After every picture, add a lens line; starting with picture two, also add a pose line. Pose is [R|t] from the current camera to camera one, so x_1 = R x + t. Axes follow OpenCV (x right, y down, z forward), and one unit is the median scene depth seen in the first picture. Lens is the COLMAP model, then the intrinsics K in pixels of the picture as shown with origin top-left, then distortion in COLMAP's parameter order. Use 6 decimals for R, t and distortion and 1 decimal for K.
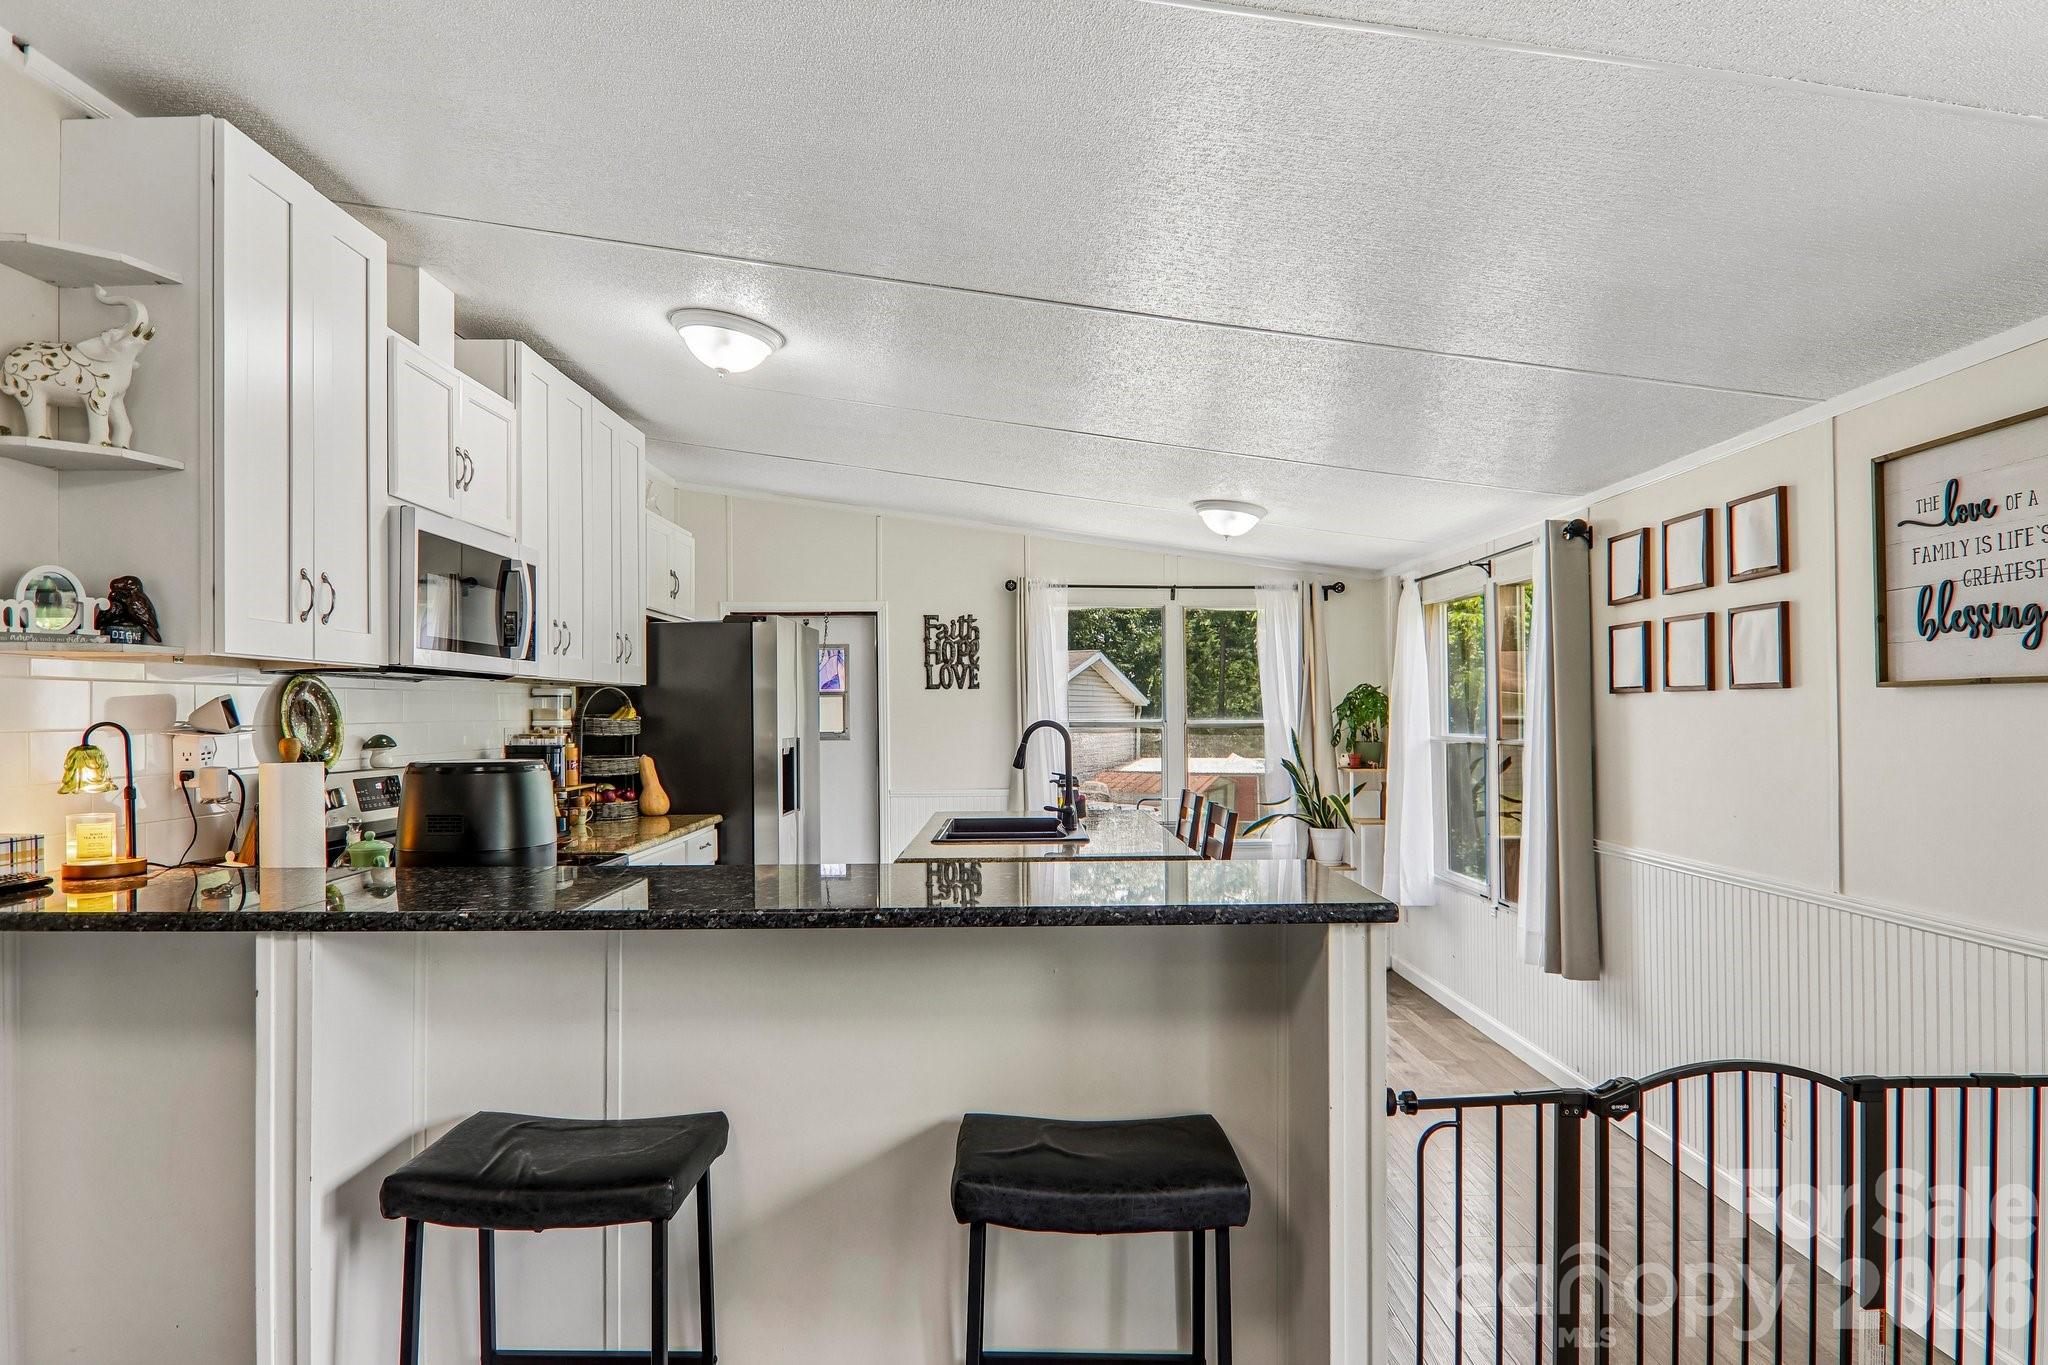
lens RADIAL K [[1154.2, 0, 1033.6], [0, 1154.2, 709.6], [0, 0, 1]] dist [0.012182, -0.021907]
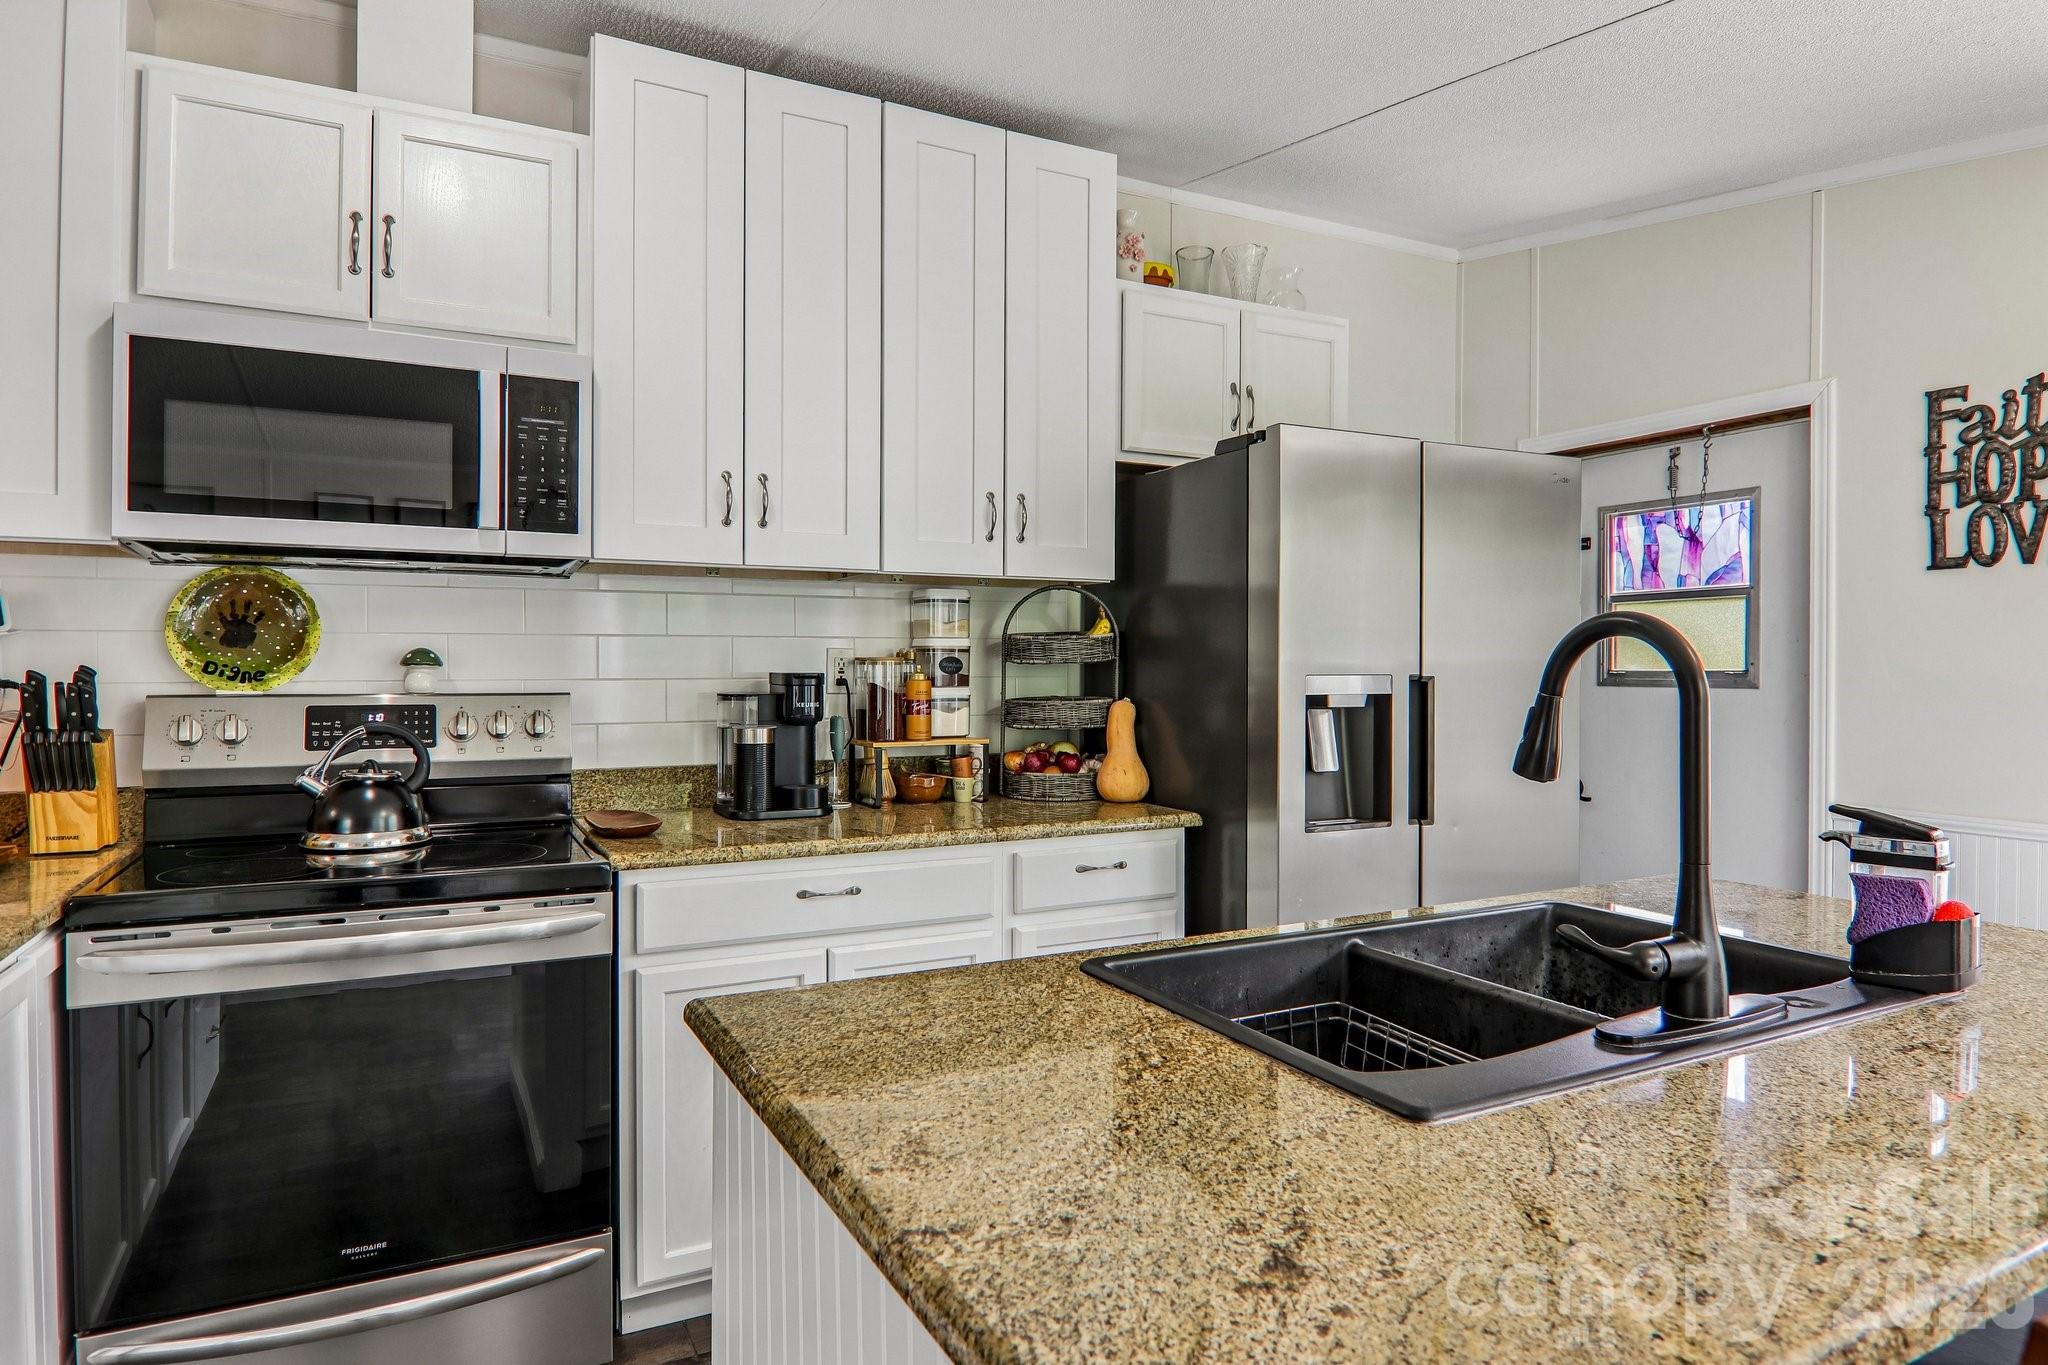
lens RADIAL K [[1154.2, 0, 1038.8], [0, 1154.2, 668.5], [0, 0, 1]] dist [0.012182, -0.021907]
pose [[0.437746, 0.011472, -0.899026, 0.197385], [-0.002948, 0.999932, 0.011324, 0.019162], [0.899094, -0.002307, 0.437749, 0.767142]]
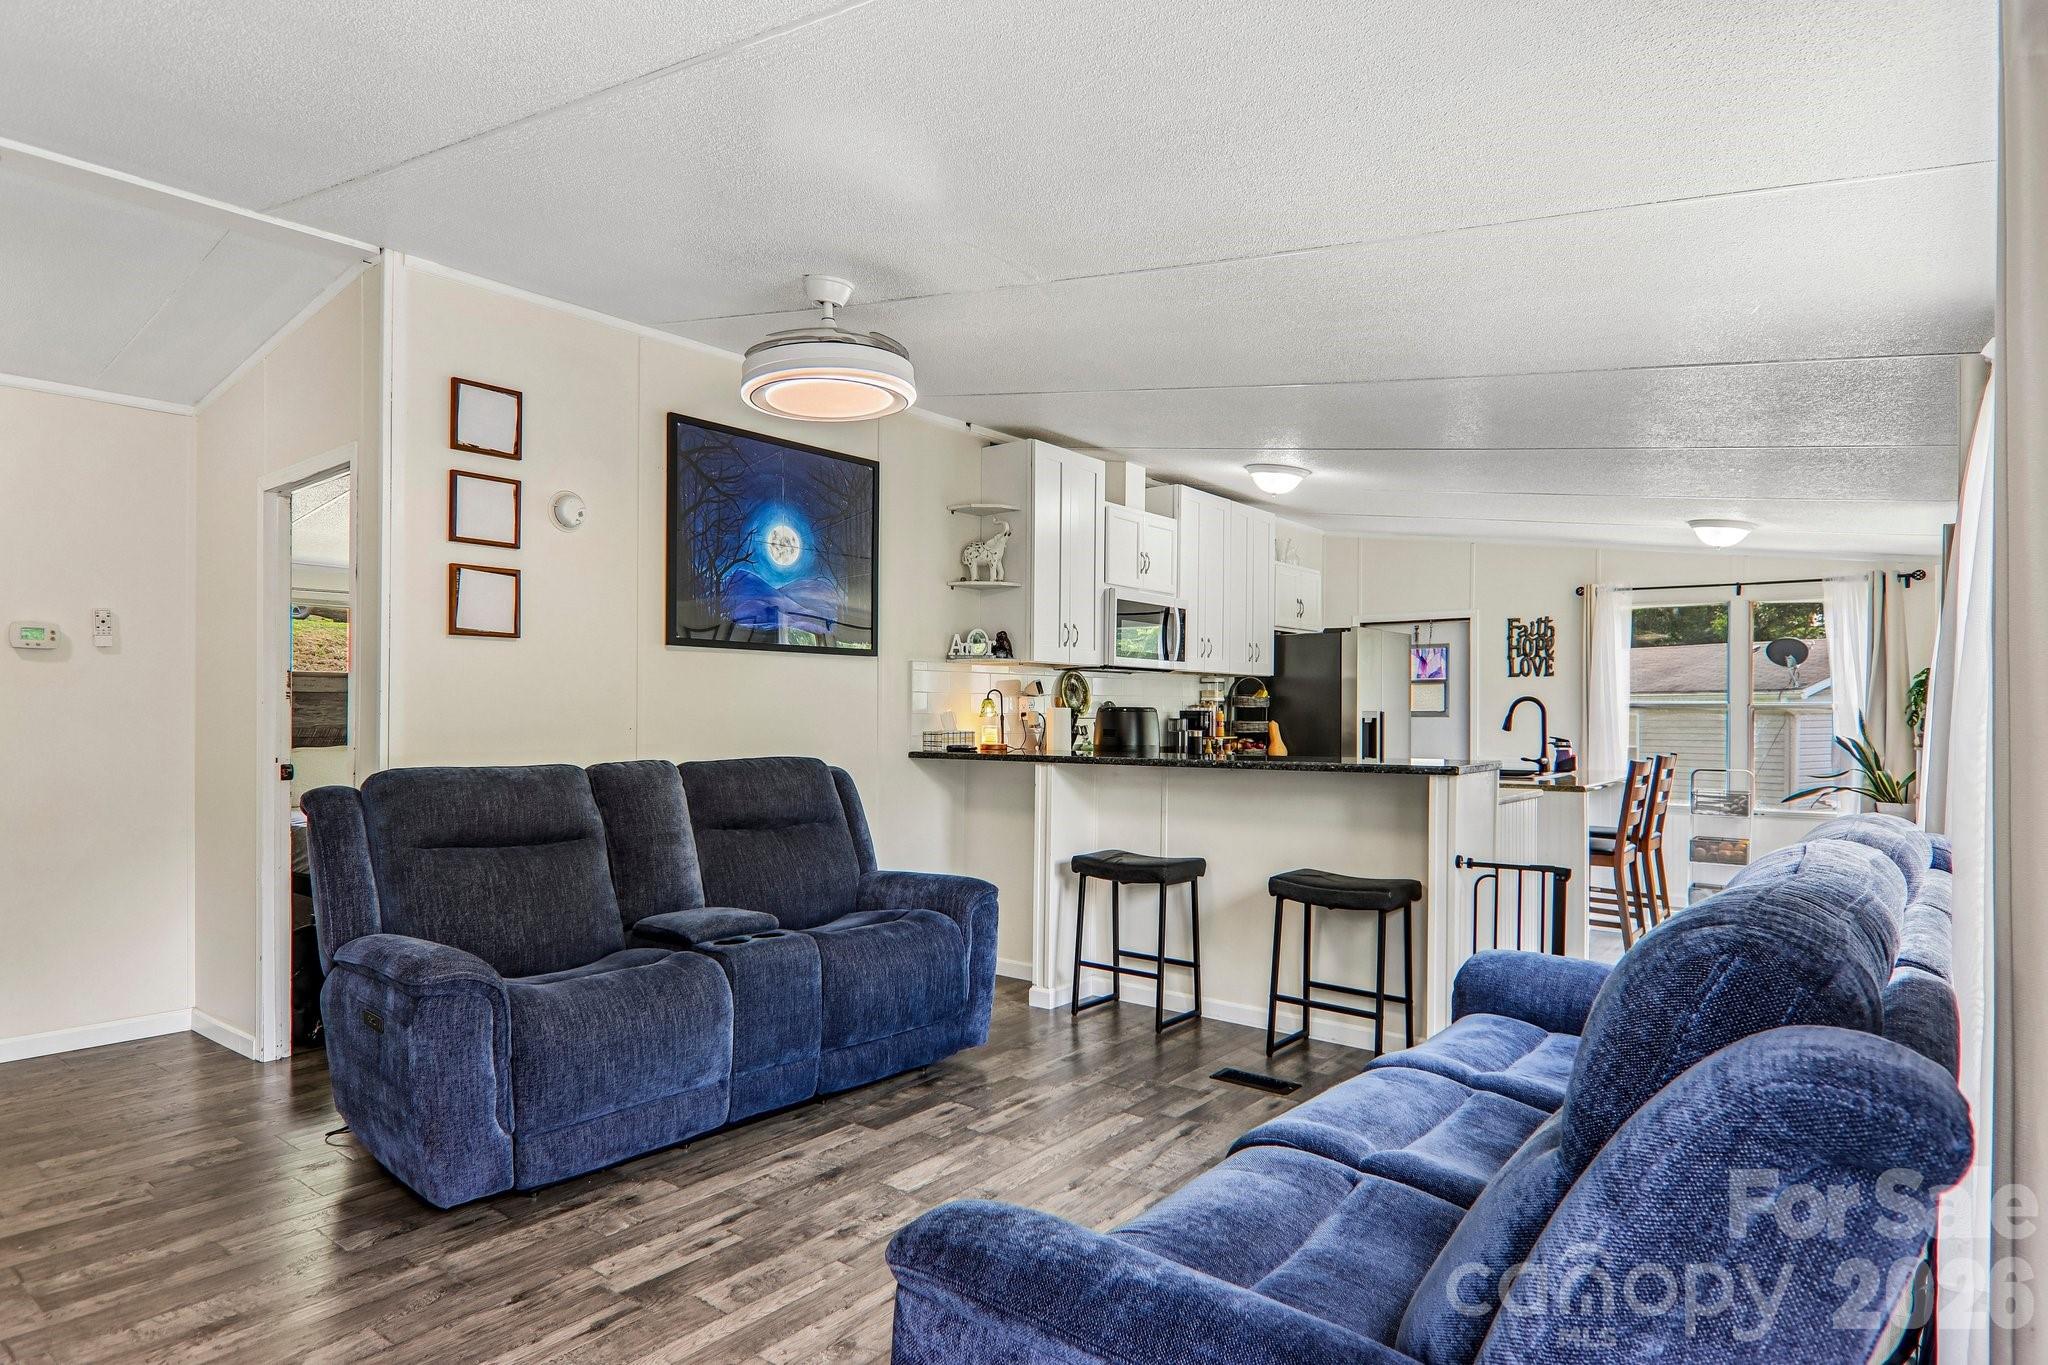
lens RADIAL K [[1154.2, 0, 1017.5], [0, 1154.2, 740.4], [0, 0, 1]] dist [0.012182, -0.021907]
pose [[0.779782, 0.020575, -0.625713, 0.402661], [-0.003514, 0.999588, 0.028490, 0.024704], [0.626041, -0.020017, 0.779533, -0.464497]]
